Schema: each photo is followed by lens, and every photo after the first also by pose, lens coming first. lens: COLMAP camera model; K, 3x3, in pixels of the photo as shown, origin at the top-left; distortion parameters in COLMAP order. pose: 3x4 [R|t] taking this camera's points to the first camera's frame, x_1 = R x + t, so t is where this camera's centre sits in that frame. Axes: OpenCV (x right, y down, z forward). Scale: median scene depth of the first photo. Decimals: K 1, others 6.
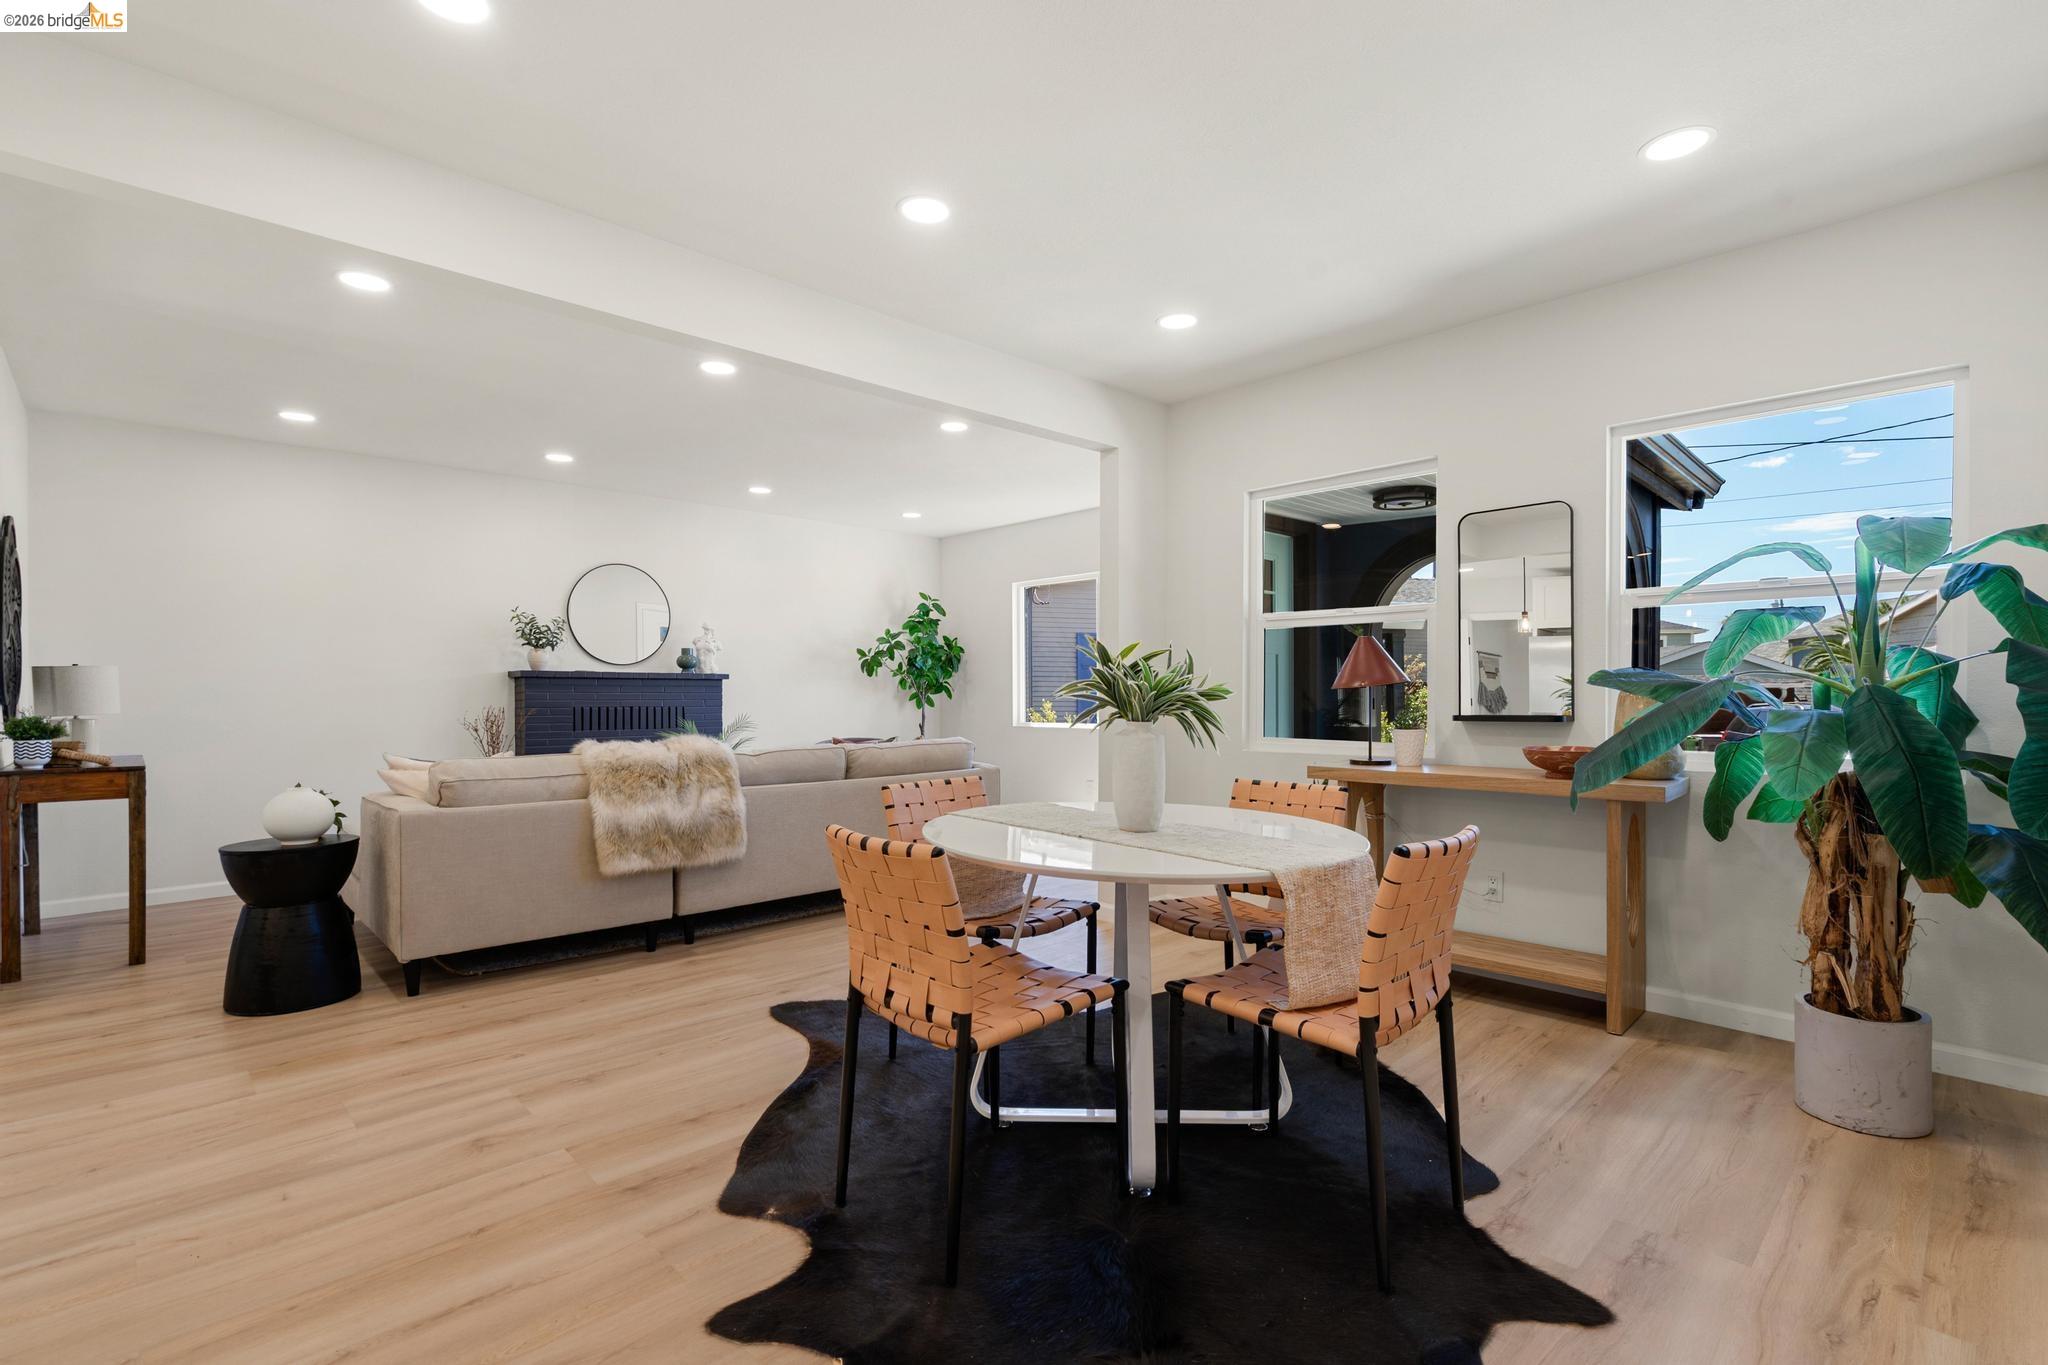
lens RADIAL K [[926.4, 0, 1018.1], [0, 926.4, 712.0], [0, 0, 1]] dist [-0.004866, 0.001000]
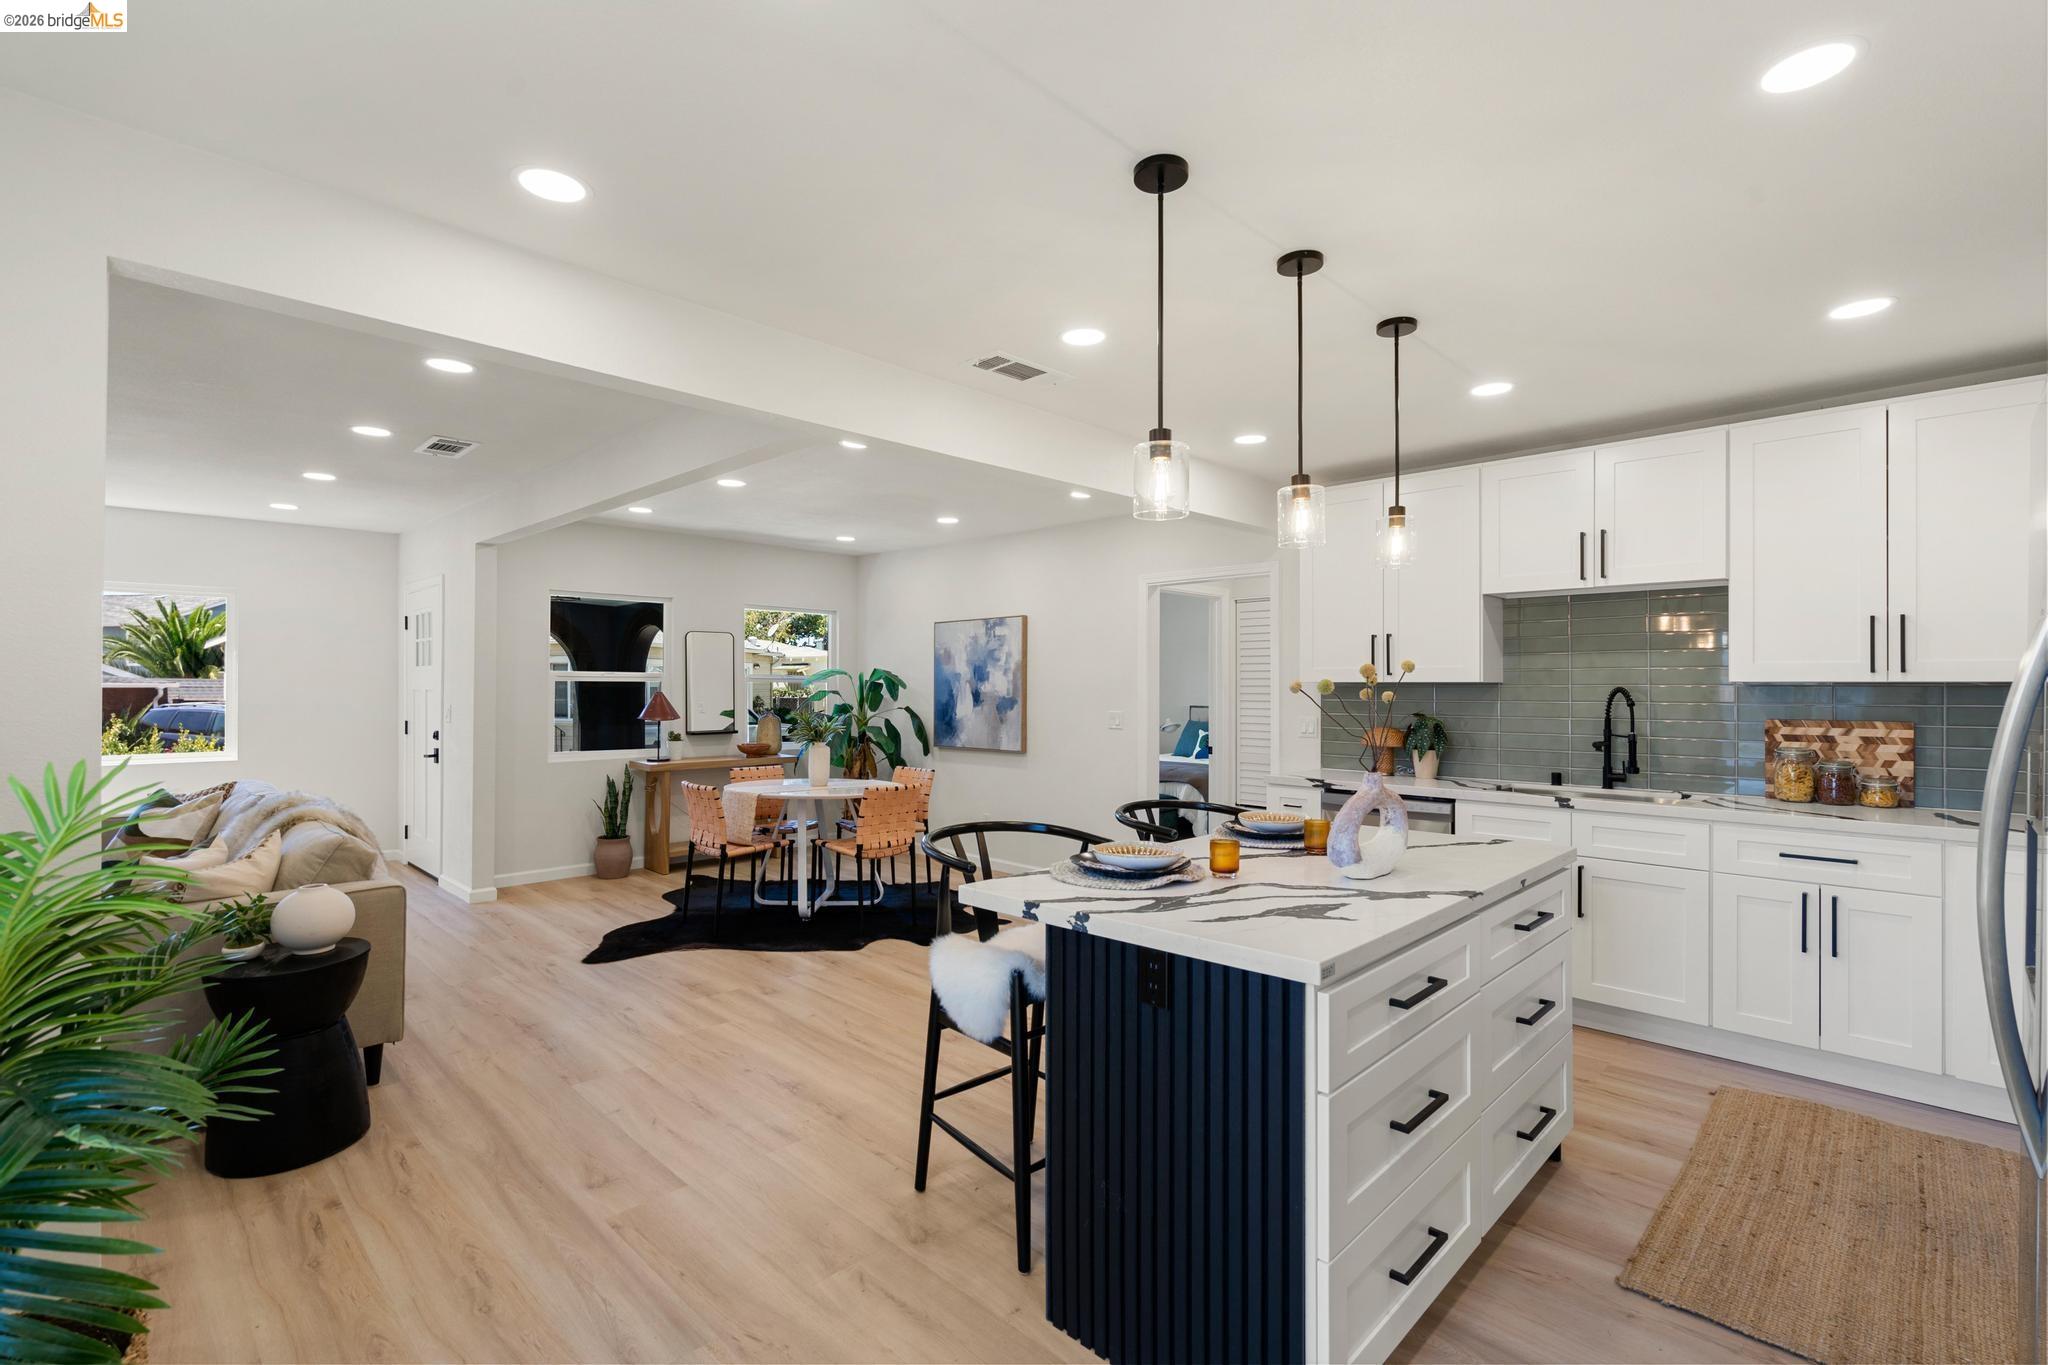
lens RADIAL K [[926.4, 0, 1025.2], [0, 926.4, 689.9], [0, 0, 1]] dist [-0.004866, 0.001000]
pose [[-0.029412, -0.003539, 0.999561, -1.527711], [0.013372, 0.999903, 0.003934, -0.085395], [-0.999478, 0.013481, -0.029361, 0.338101]]
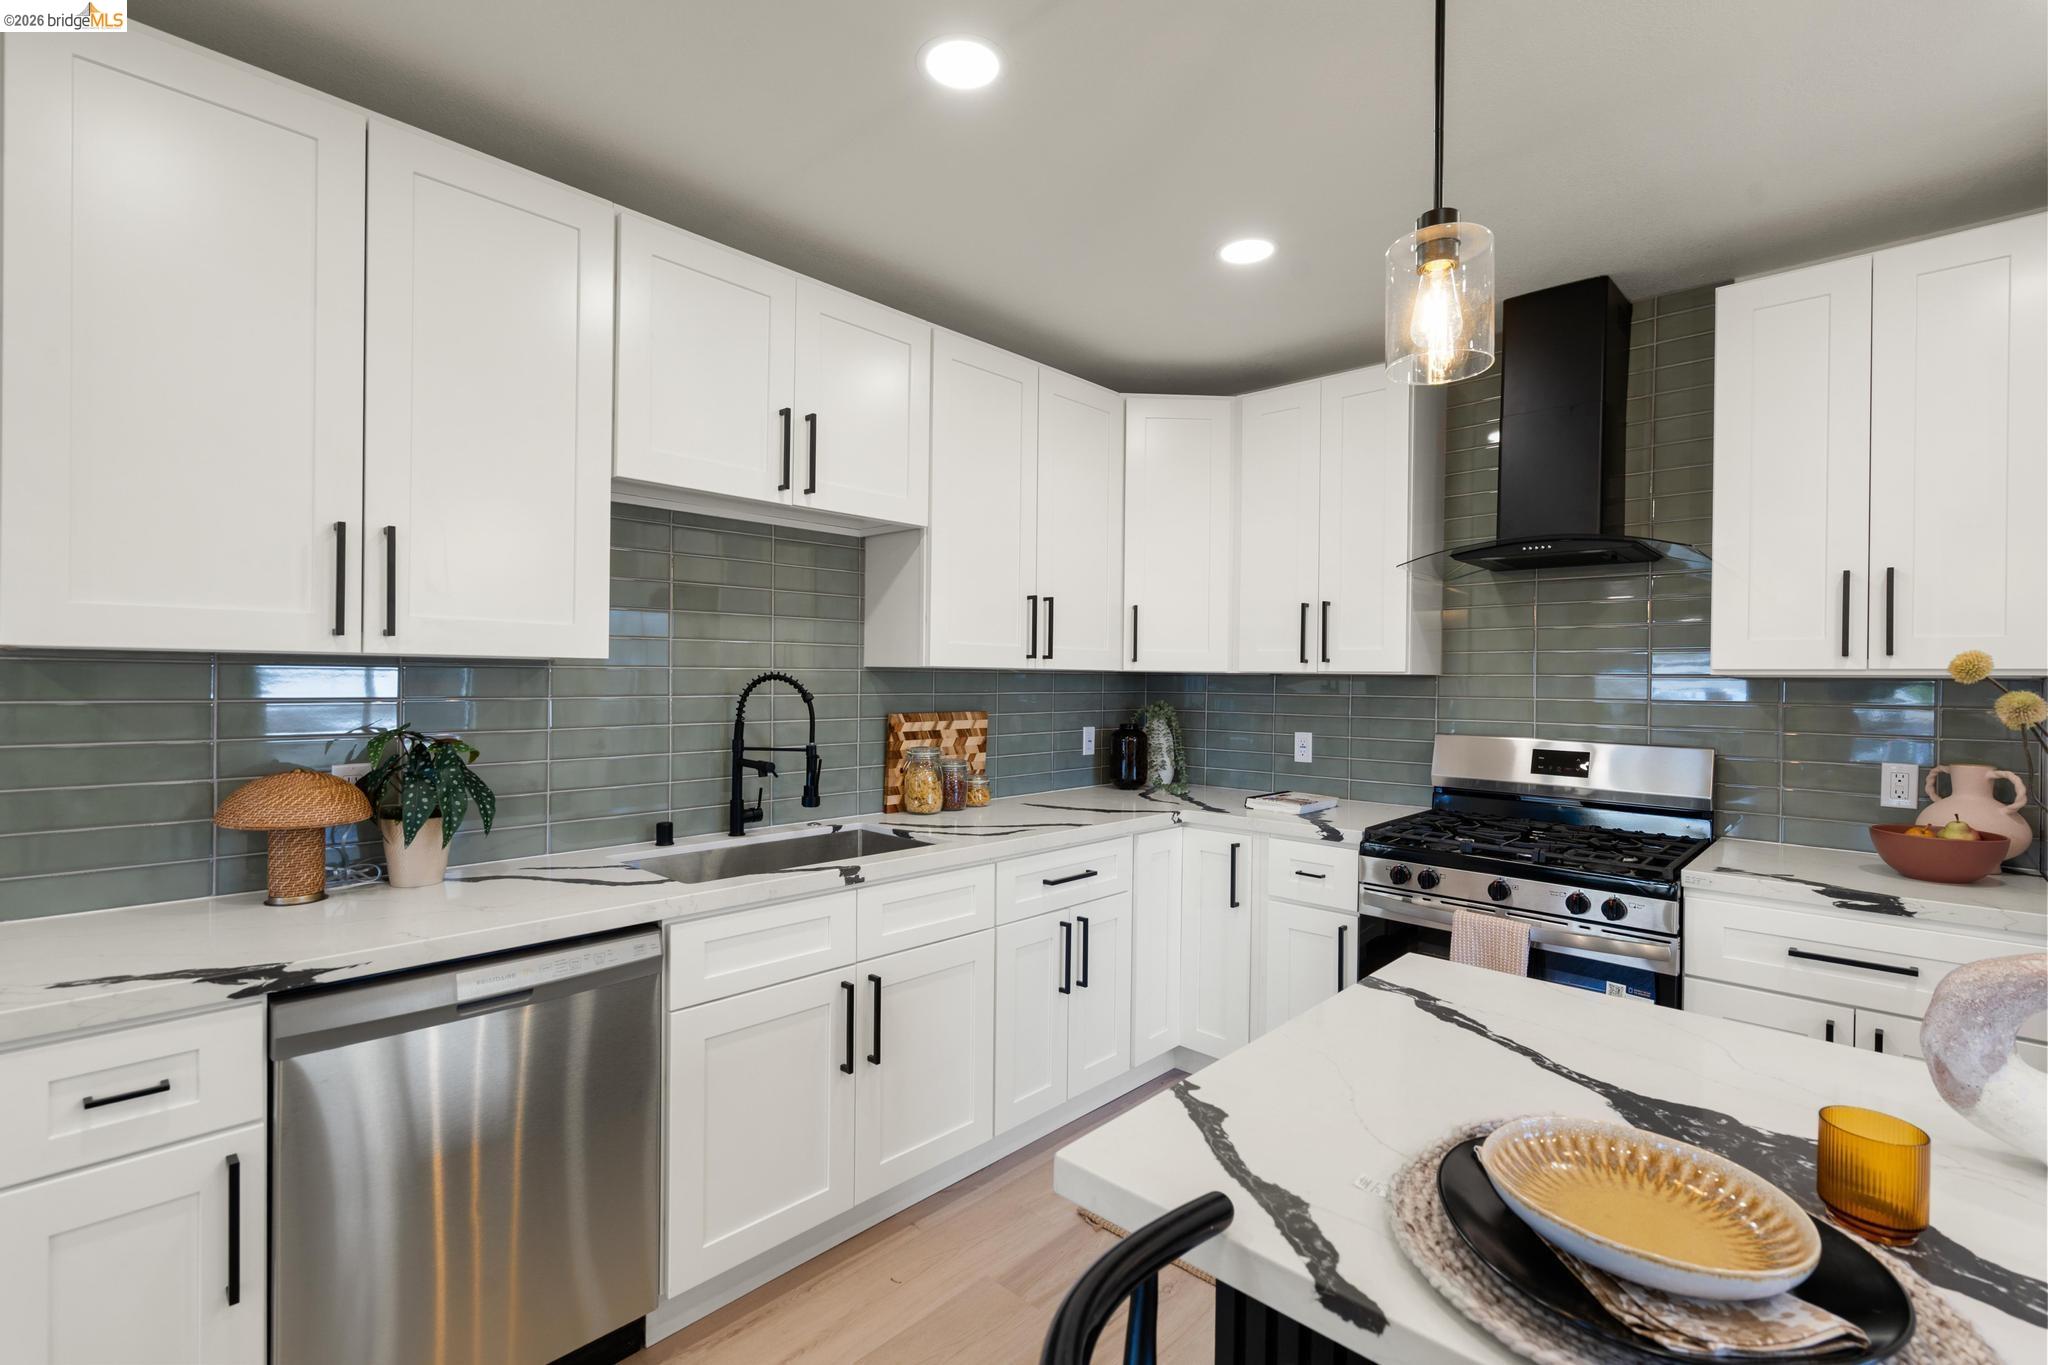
lens RADIAL K [[926.4, 0, 1024.4], [0, 926.4, 679.9], [0, 0, 1]] dist [-0.004866, 0.001000]
pose [[-0.998630, -0.012077, -0.050913, -0.588954], [-0.013077, 0.999727, 0.019354, -0.084487], [0.050666, 0.019993, -0.998516, 0.299339]]
